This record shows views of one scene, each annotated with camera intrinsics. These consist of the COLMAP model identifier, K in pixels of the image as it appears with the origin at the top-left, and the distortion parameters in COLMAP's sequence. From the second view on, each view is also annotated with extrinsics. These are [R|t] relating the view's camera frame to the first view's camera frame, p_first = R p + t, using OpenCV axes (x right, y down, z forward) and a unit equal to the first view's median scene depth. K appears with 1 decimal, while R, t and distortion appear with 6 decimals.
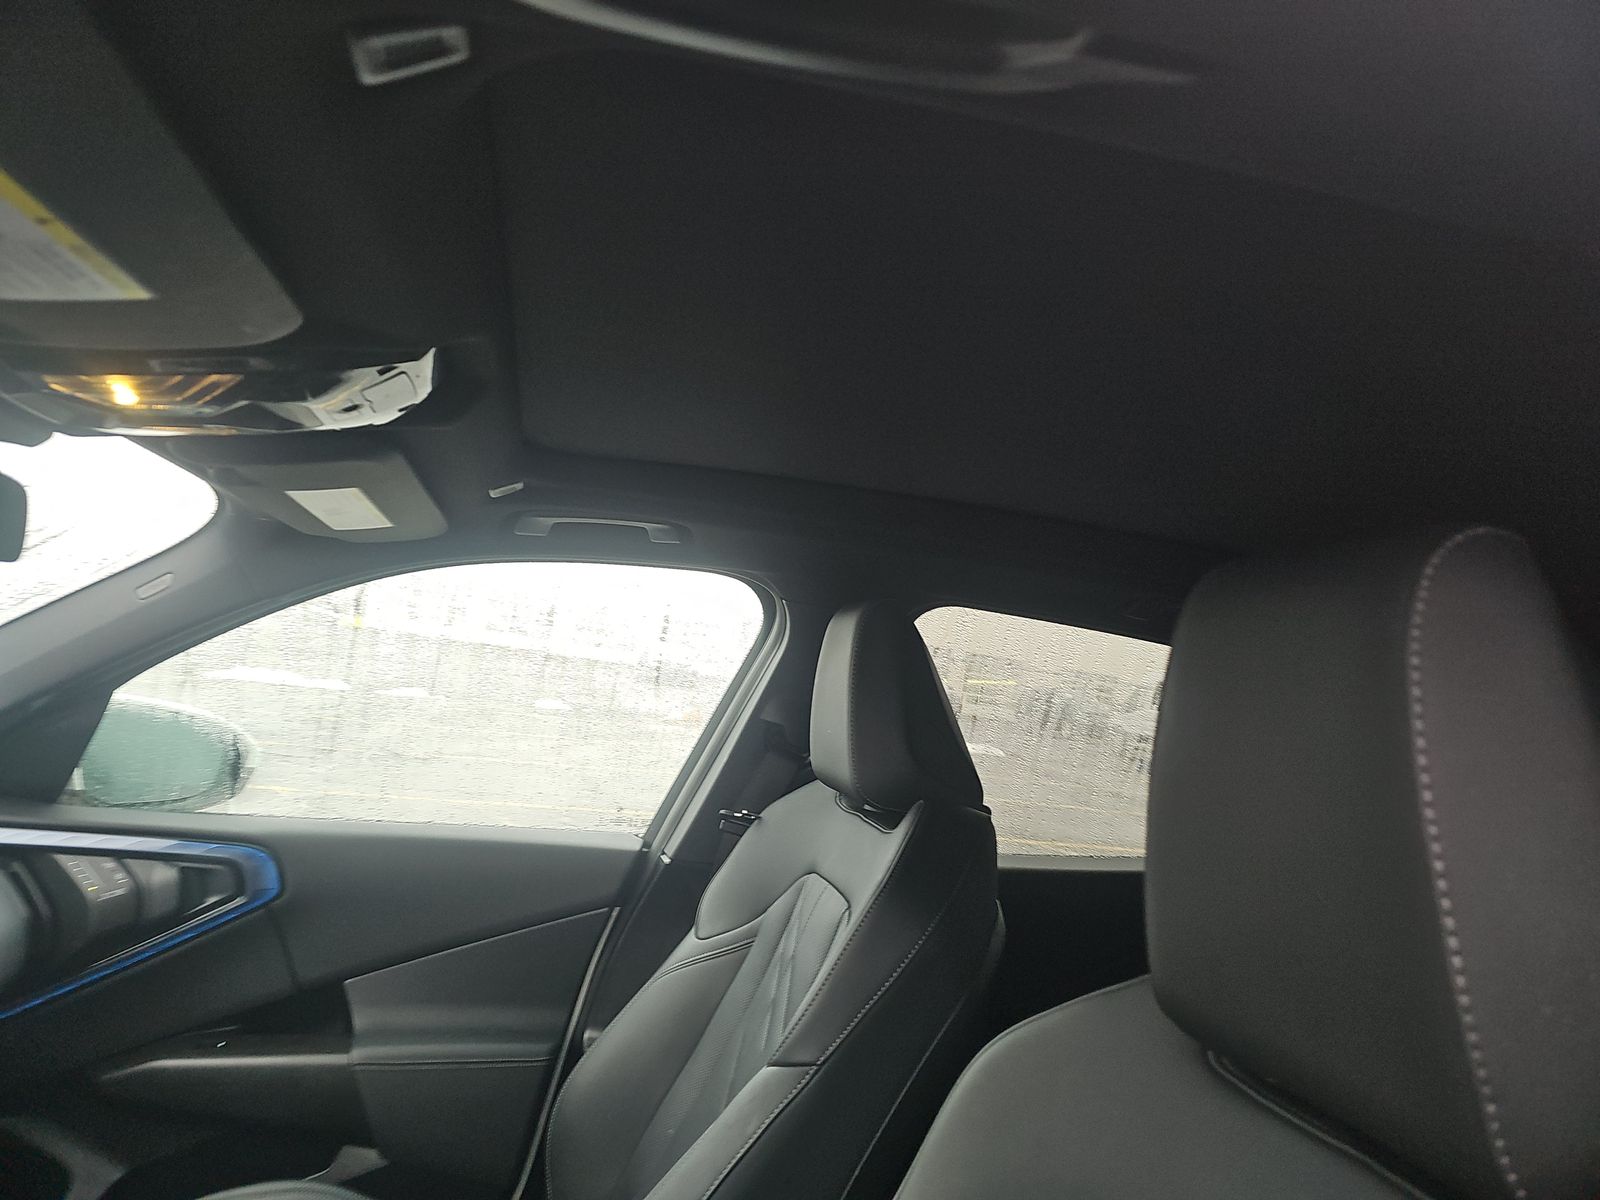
lens RADIAL K [[1050.2, 0, 818.8], [0, 1050.2, 600.1], [0, 0, 1]] dist [0.047502, -0.063693]
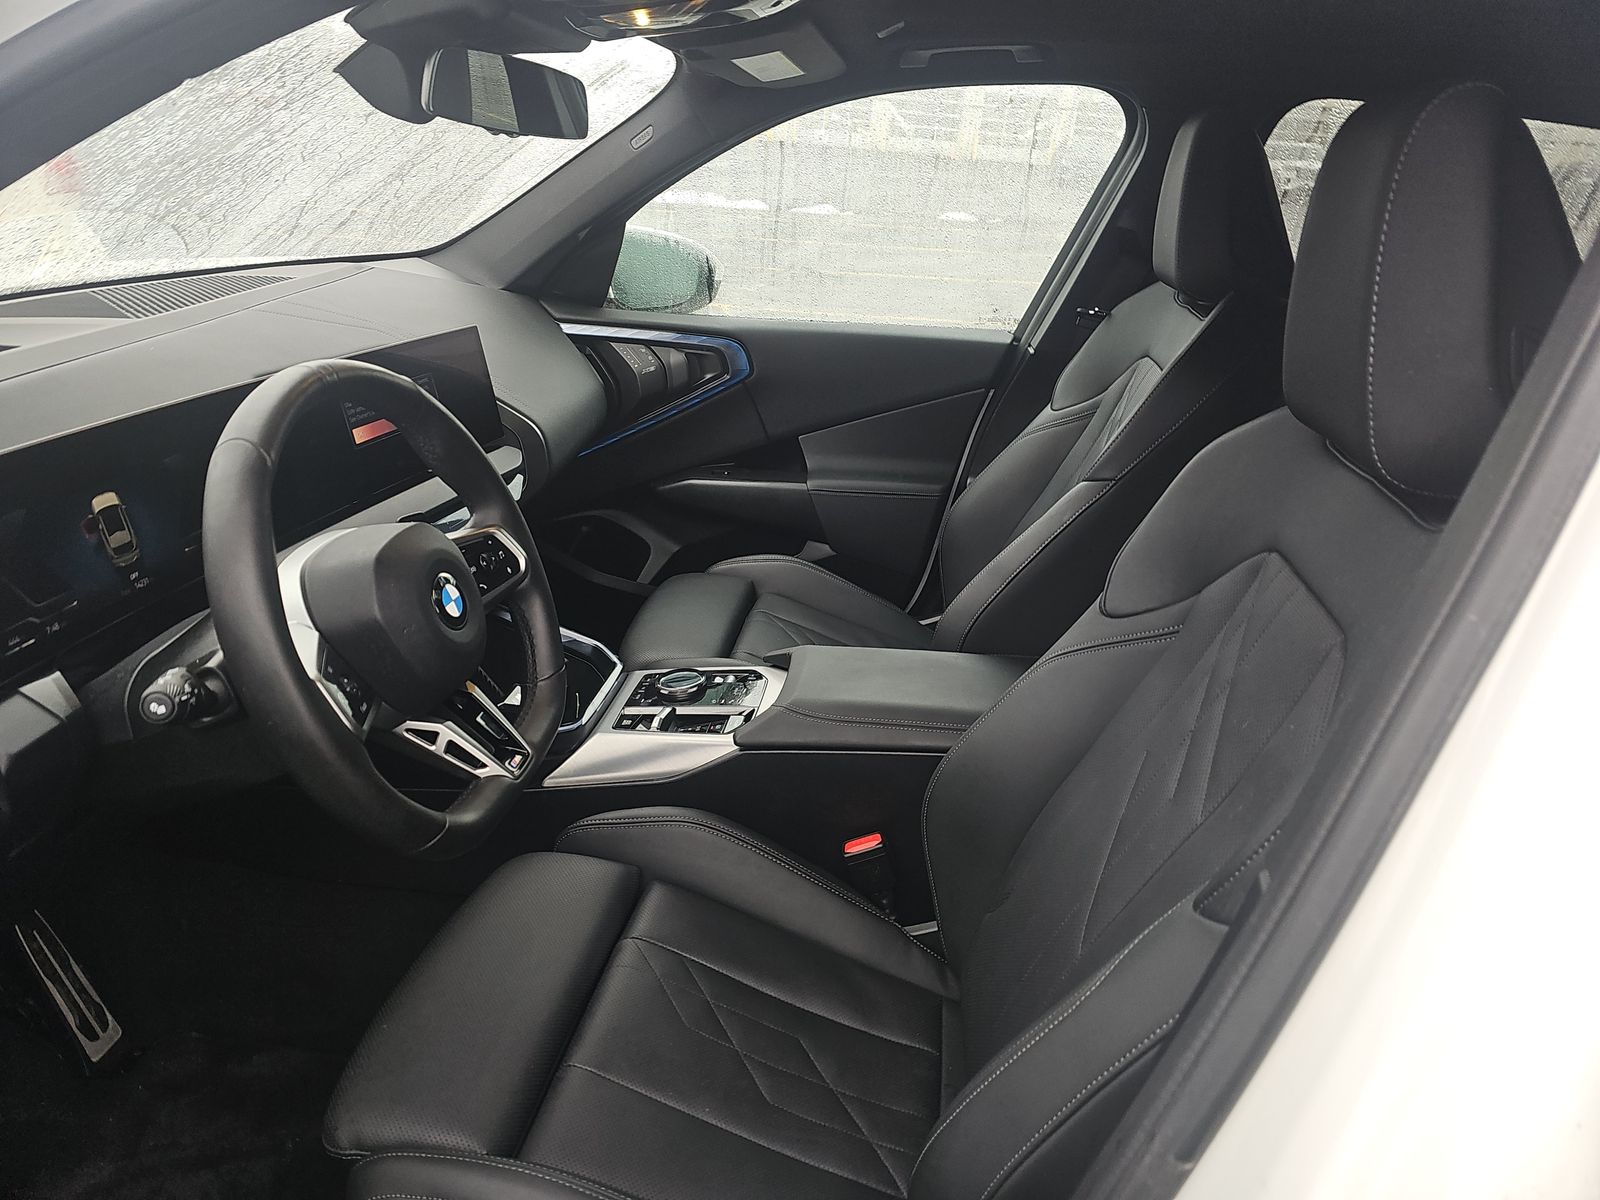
lens RADIAL K [[1050.2, 0, 818.8], [0, 1050.2, 600.1], [0, 0, 1]] dist [0.047502, -0.063693]
pose [[0.931585, 0.085171, -0.353404, 0.090176], [0.076888, 0.904008, 0.420545, -0.027913], [0.355298, -0.418946, 0.835612, -0.252920]]
